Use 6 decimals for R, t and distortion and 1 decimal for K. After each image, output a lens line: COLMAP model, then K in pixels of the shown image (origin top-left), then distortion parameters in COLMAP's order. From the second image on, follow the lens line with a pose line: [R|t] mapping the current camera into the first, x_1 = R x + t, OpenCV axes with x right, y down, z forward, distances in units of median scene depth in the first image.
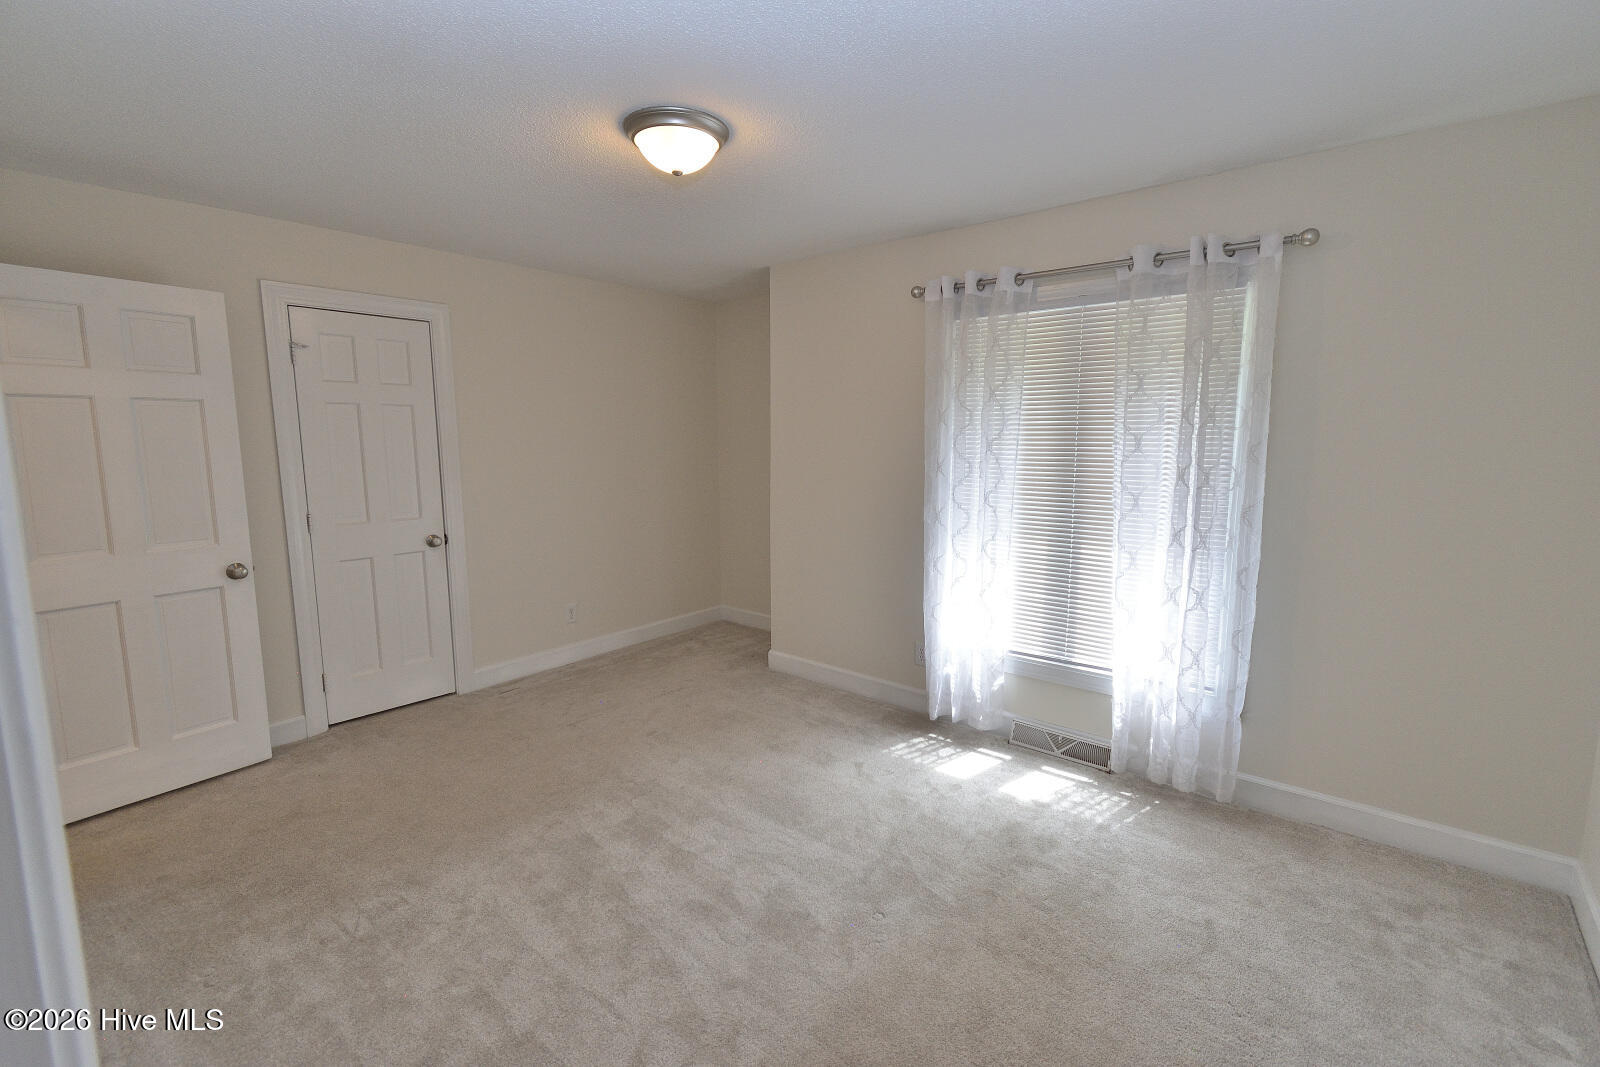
lens RADIAL K [[703.3, 0, 806.9], [0, 703.3, 527.8], [0, 0, 1]] dist [0.002829, -0.001000]
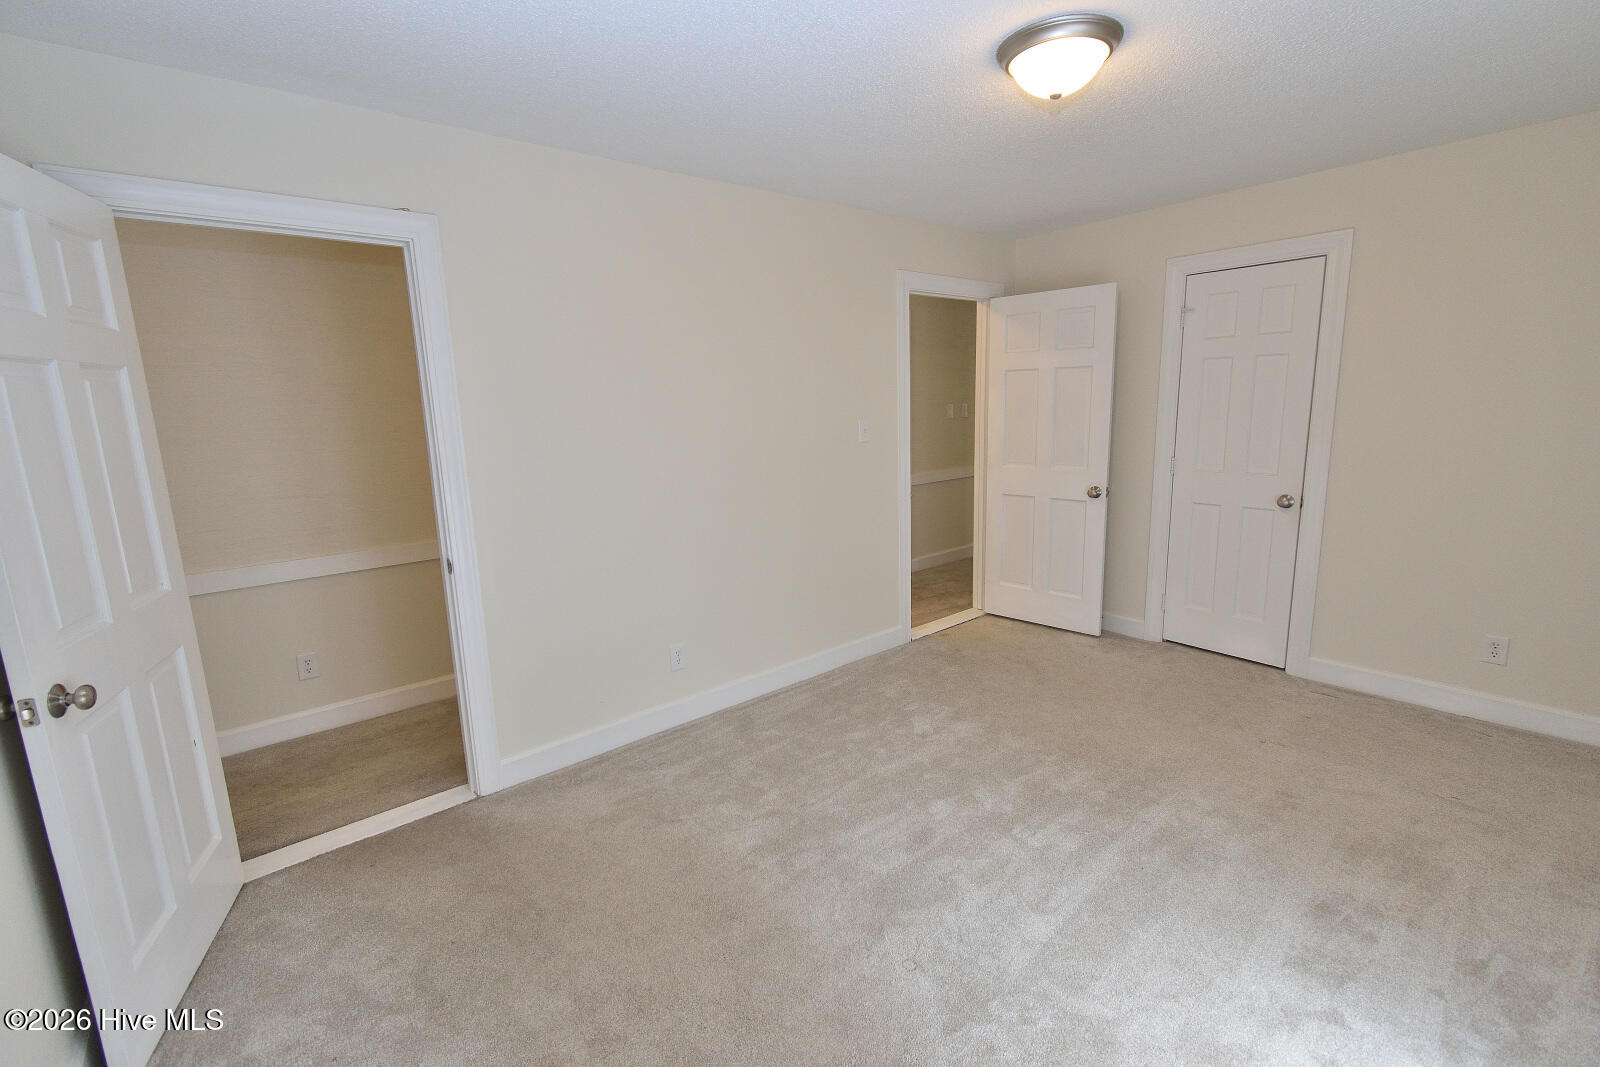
lens RADIAL K [[703.3, 0, 806.9], [0, 703.3, 527.8], [0, 0, 1]] dist [0.002829, -0.001000]
pose [[-0.181869, 0.181608, -0.966407, 0.606543], [-0.100801, 0.974176, 0.202038, -0.088806], [0.978143, 0.134160, -0.158866, 0.670130]]
